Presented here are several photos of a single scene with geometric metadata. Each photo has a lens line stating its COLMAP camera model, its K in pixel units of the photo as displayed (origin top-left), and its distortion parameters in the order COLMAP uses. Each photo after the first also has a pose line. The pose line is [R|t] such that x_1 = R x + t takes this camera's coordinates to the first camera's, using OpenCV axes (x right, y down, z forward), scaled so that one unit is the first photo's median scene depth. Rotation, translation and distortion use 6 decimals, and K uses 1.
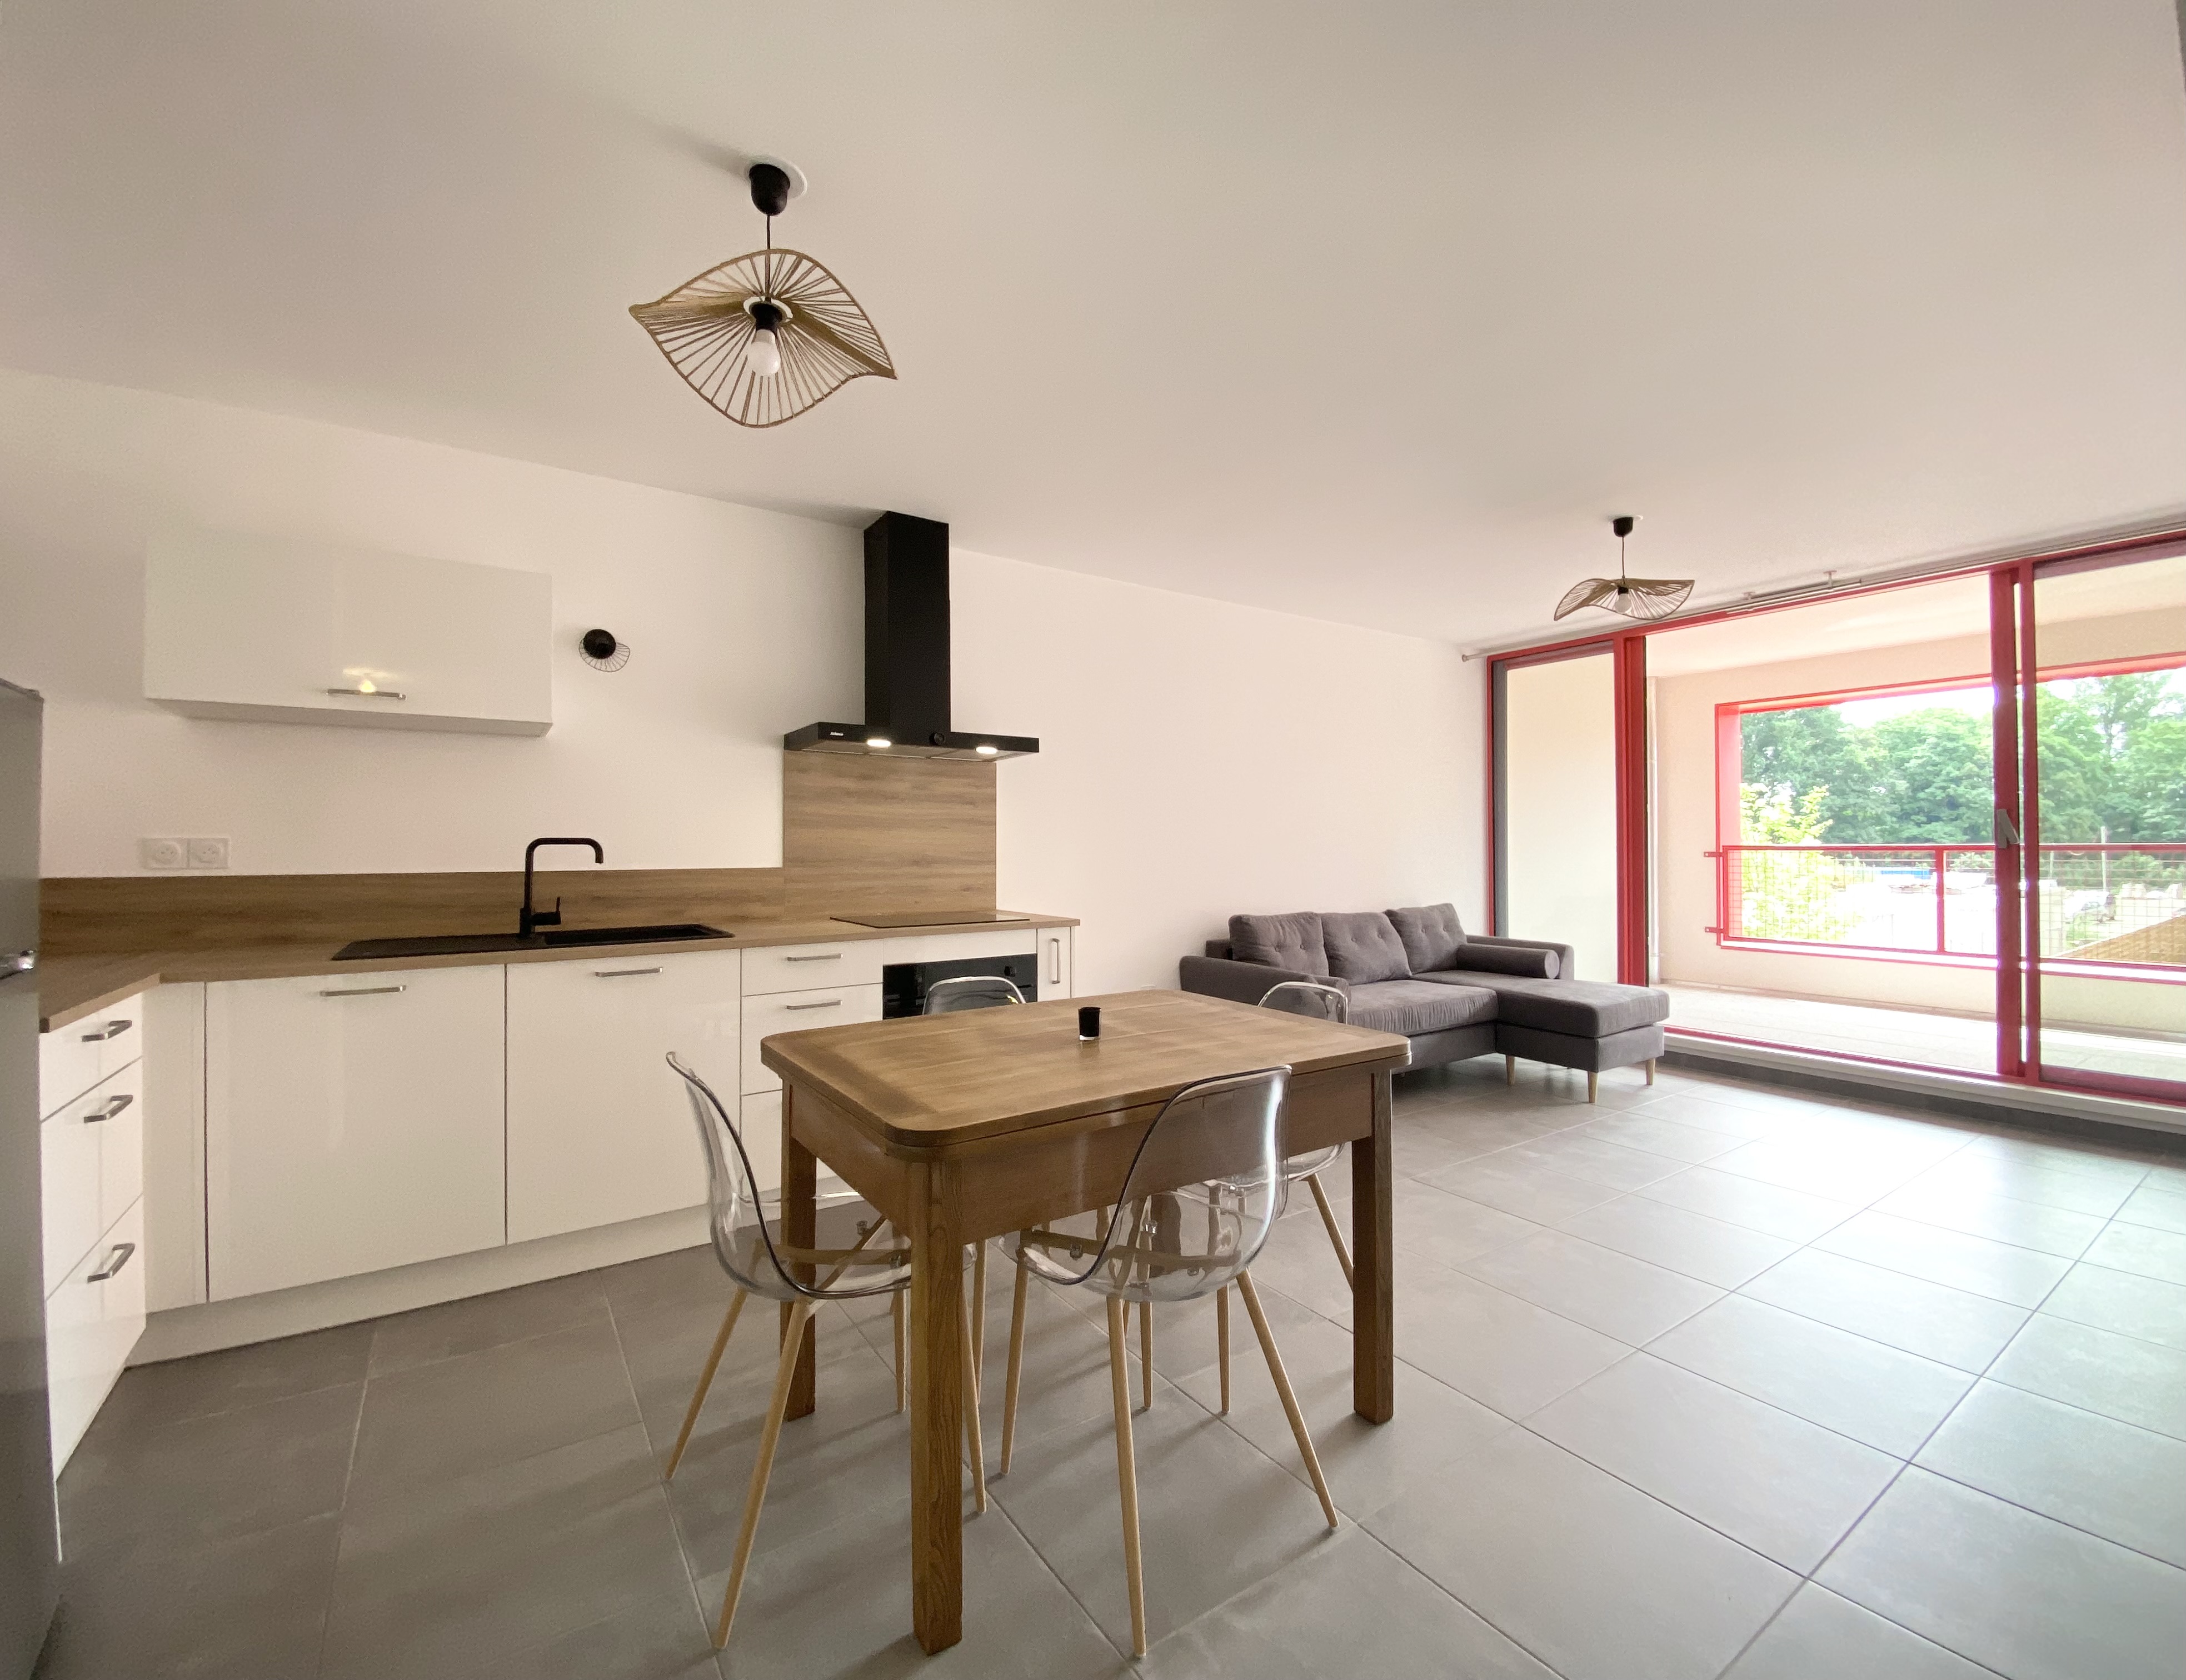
lens RADIAL K [[924.8, 0, 1059.3], [0, 924.8, 840.6], [0, 0, 1]] dist [0.001196, -0.015105]
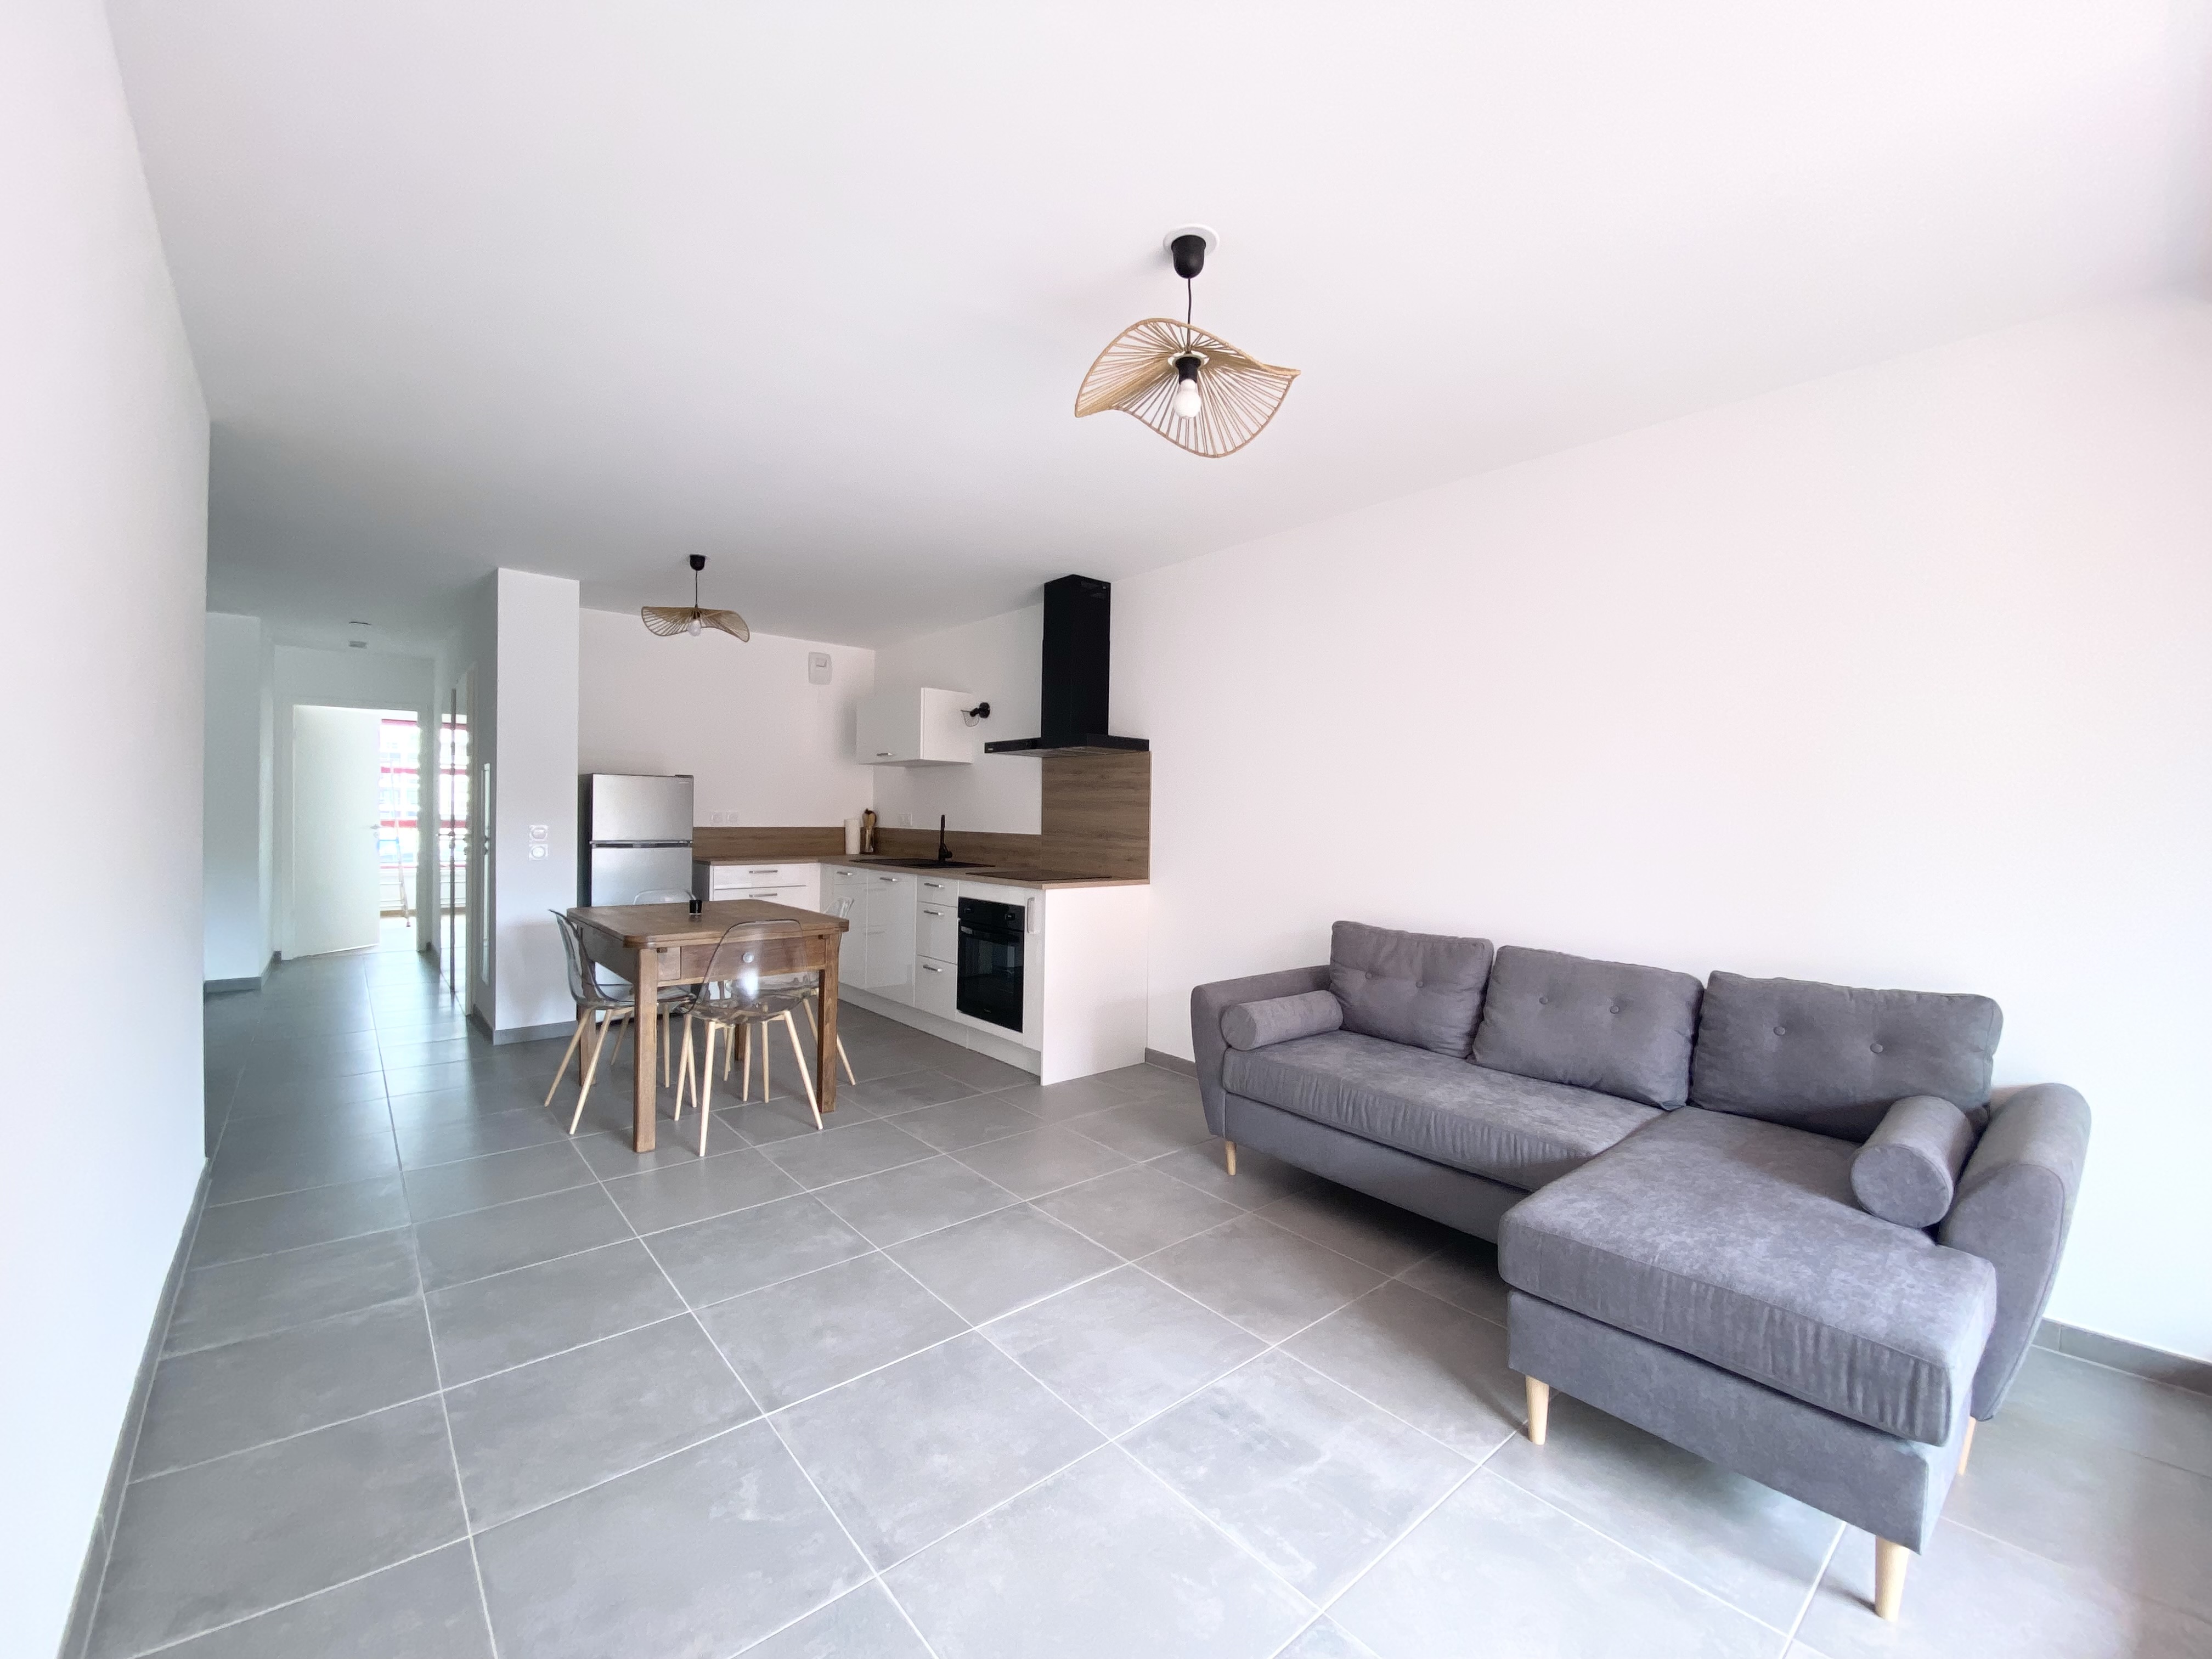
lens RADIAL K [[910.2, 0, 1106.0], [0, 910.2, 829.5], [0, 0, 1]] dist [0.000331, 0.000004]
pose [[0.131919, 0.027163, -0.990888, 1.136731], [-0.008943, 0.999616, 0.026212, -0.018684], [0.991220, 0.005404, 0.132111, 0.864507]]
